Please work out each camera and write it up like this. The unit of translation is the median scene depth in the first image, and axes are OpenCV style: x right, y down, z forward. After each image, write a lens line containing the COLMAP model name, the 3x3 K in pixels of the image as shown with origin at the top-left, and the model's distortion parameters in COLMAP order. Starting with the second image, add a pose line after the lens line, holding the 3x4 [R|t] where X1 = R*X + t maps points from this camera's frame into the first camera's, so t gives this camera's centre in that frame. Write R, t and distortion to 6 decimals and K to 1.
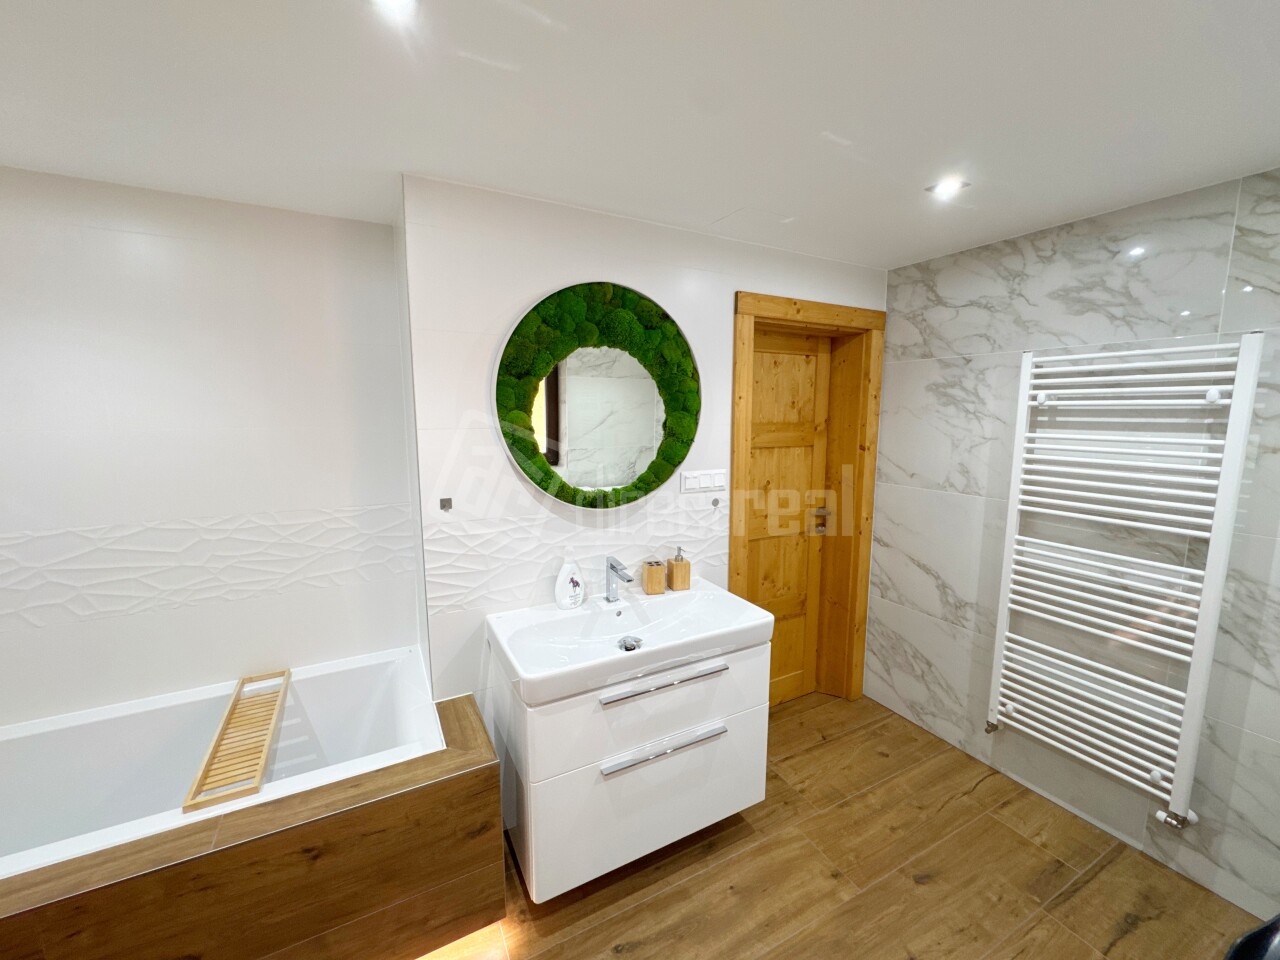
lens RADIAL K [[511.3, 0, 642.6], [0, 511.3, 481.0], [0, 0, 1]] dist [-0.002280, -0.000315]
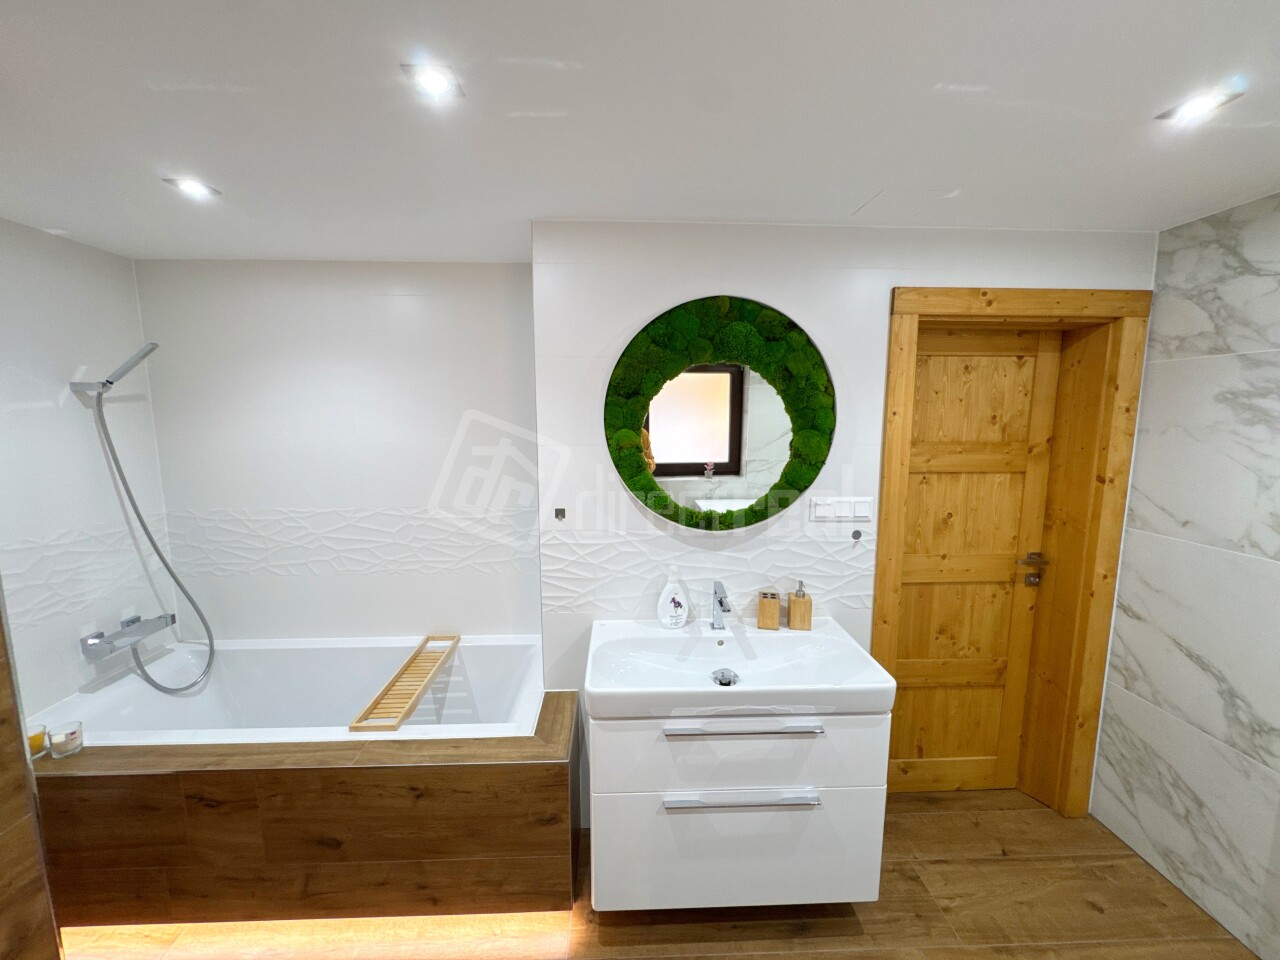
lens RADIAL K [[511.3, 0, 641.6], [0, 511.3, 480.8], [0, 0, 1]] dist [-0.002280, -0.000315]
pose [[0.898338, 0.057686, -0.435501, 0.222500], [-0.060553, 0.998138, 0.007305, -0.039625], [0.435112, 0.019808, 0.900158, 0.078682]]
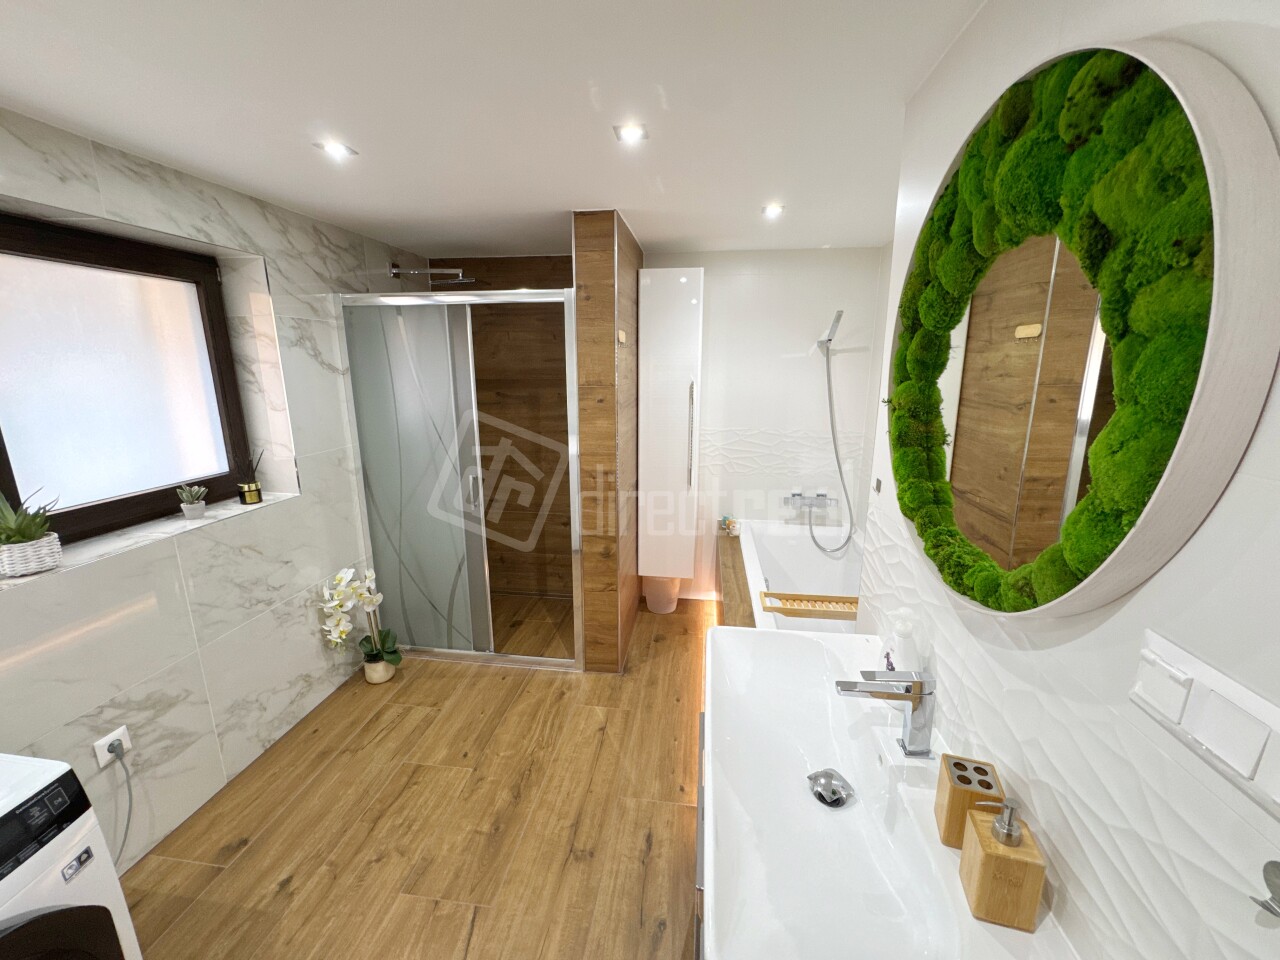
lens RADIAL K [[511.3, 0, 638.7], [0, 511.3, 481.3], [0, 0, 1]] dist [-0.002280, -0.000315]
pose [[-0.583948, 0.183660, -0.790742, 0.494044], [-0.112854, 0.946247, 0.303119, -0.163759], [0.803908, 0.266244, -0.531832, 1.025572]]
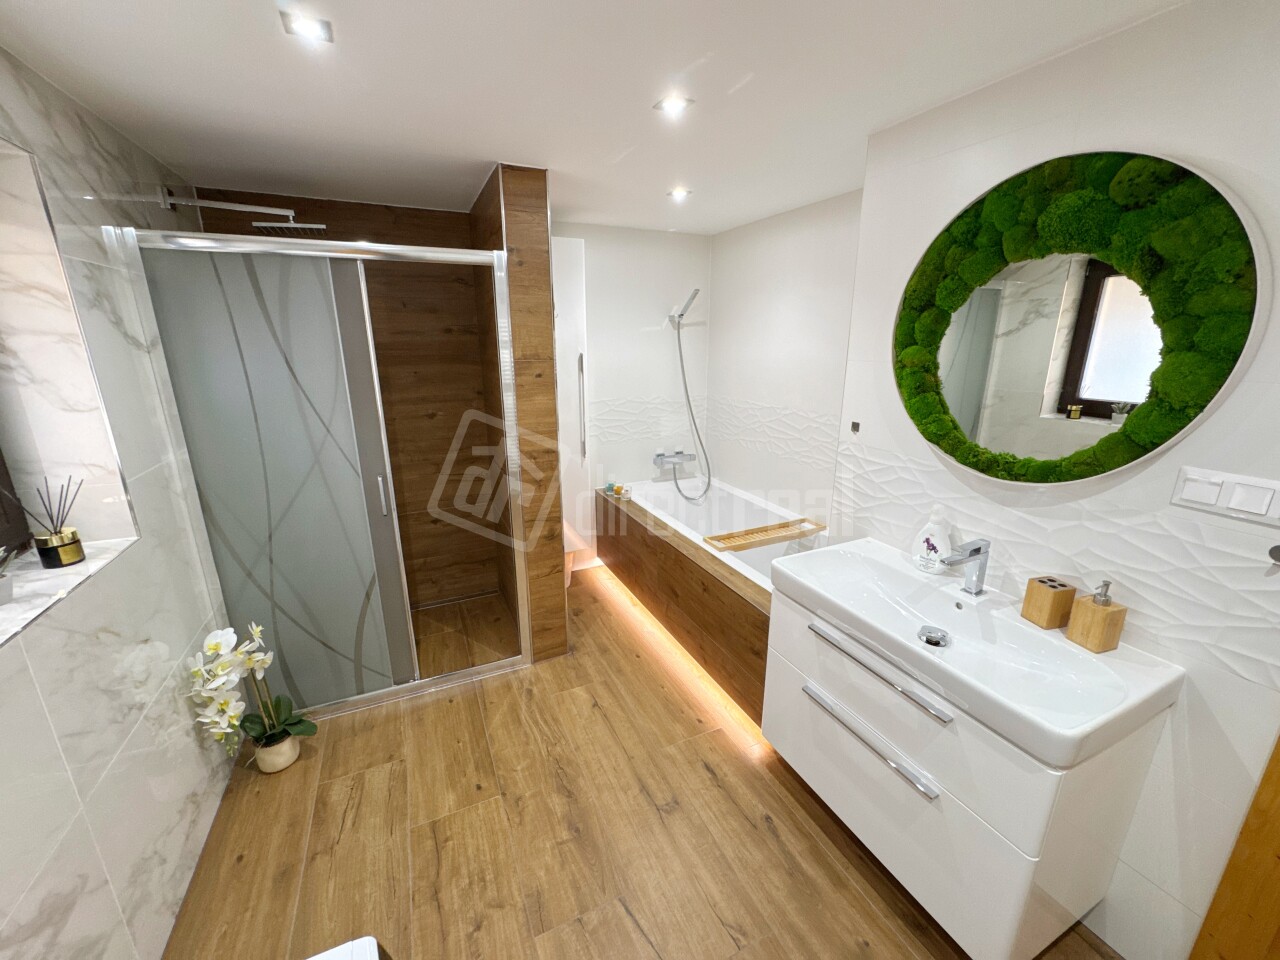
lens RADIAL K [[511.3, 0, 639.2], [0, 511.3, 481.6], [0, 0, 1]] dist [-0.002280, -0.000315]
pose [[-0.052698, 0.271652, -0.960952, 0.716785], [-0.136787, 0.951255, 0.276412, -0.082358], [0.989198, 0.146012, -0.012971, 0.494263]]
